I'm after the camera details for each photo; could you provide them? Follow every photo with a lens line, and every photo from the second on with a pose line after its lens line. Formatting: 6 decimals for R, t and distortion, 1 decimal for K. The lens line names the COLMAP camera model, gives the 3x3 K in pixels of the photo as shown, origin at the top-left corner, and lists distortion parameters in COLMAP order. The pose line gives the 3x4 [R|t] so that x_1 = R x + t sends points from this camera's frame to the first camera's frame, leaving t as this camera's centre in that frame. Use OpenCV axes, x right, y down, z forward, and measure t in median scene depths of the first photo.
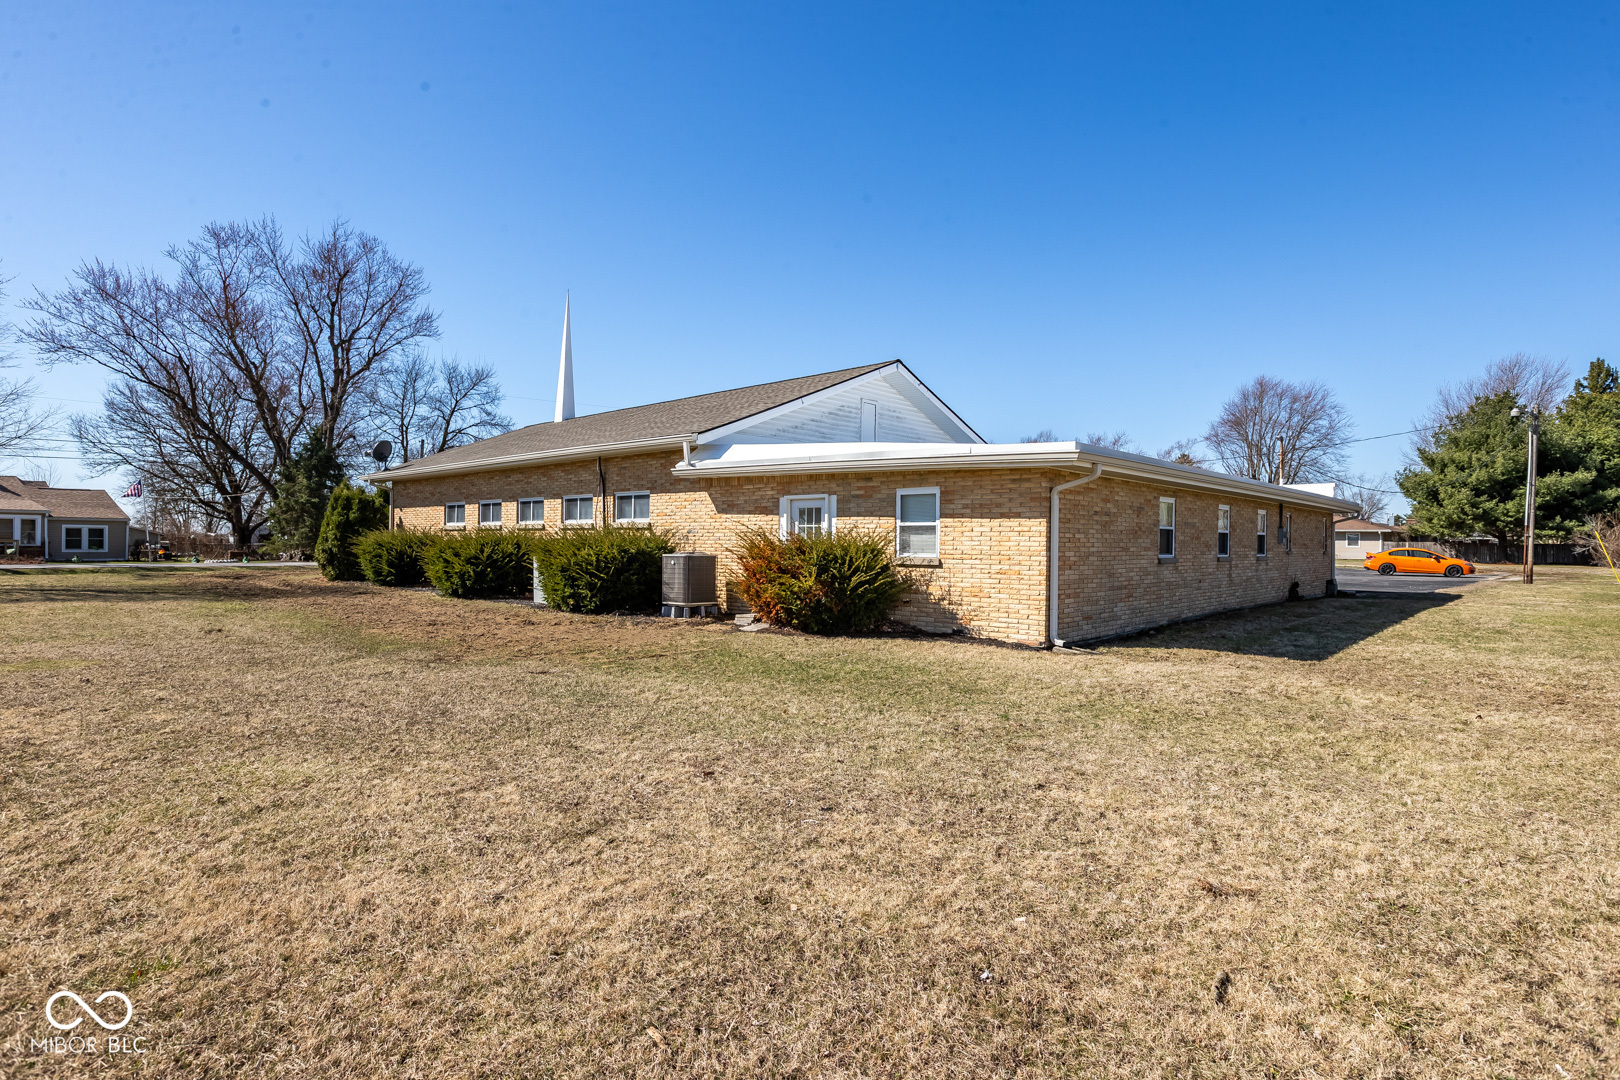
lens RADIAL K [[848.0, 0, 817.1], [0, 848.0, 537.5], [0, 0, 1]] dist [0.035748, 0.000309]
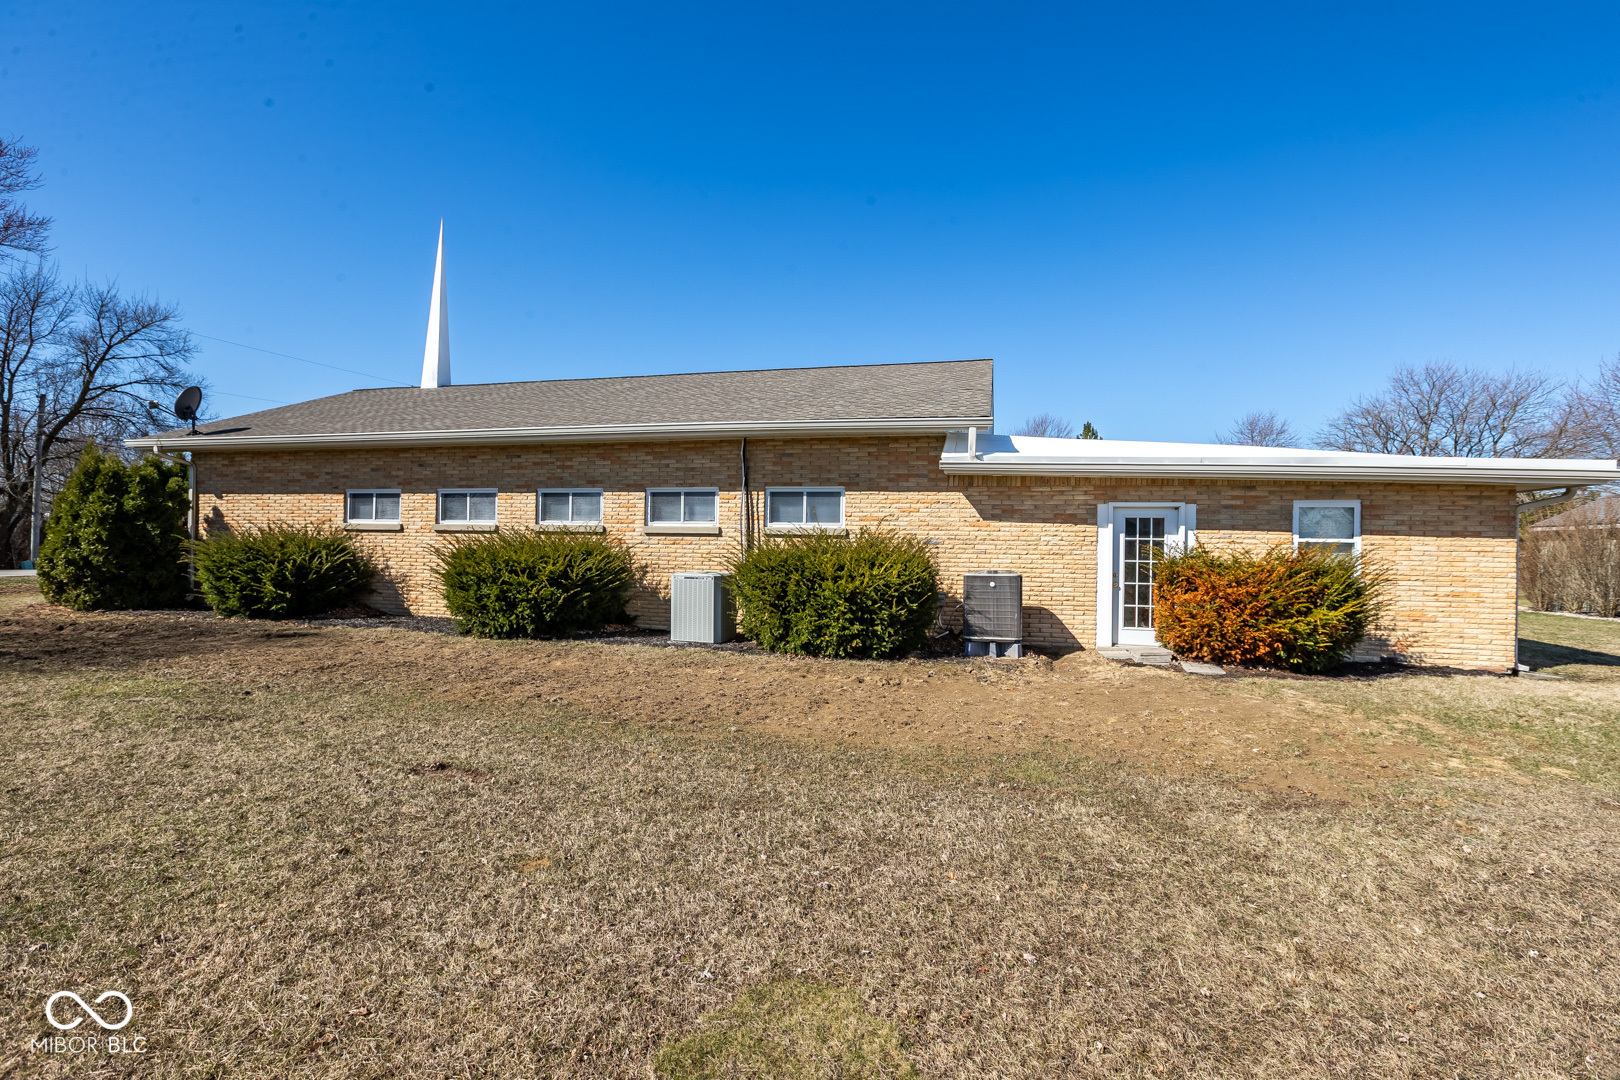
lens RADIAL K [[729.7, 0, 806.5], [0, 729.7, 547.2], [0, 0, 1]] dist [0.000391, 0.001509]
pose [[0.870471, 0.007639, 0.492160, -0.619895], [-0.012852, 0.999891, 0.007212, -0.006395], [-0.492052, -0.012603, 0.870475, 0.505106]]
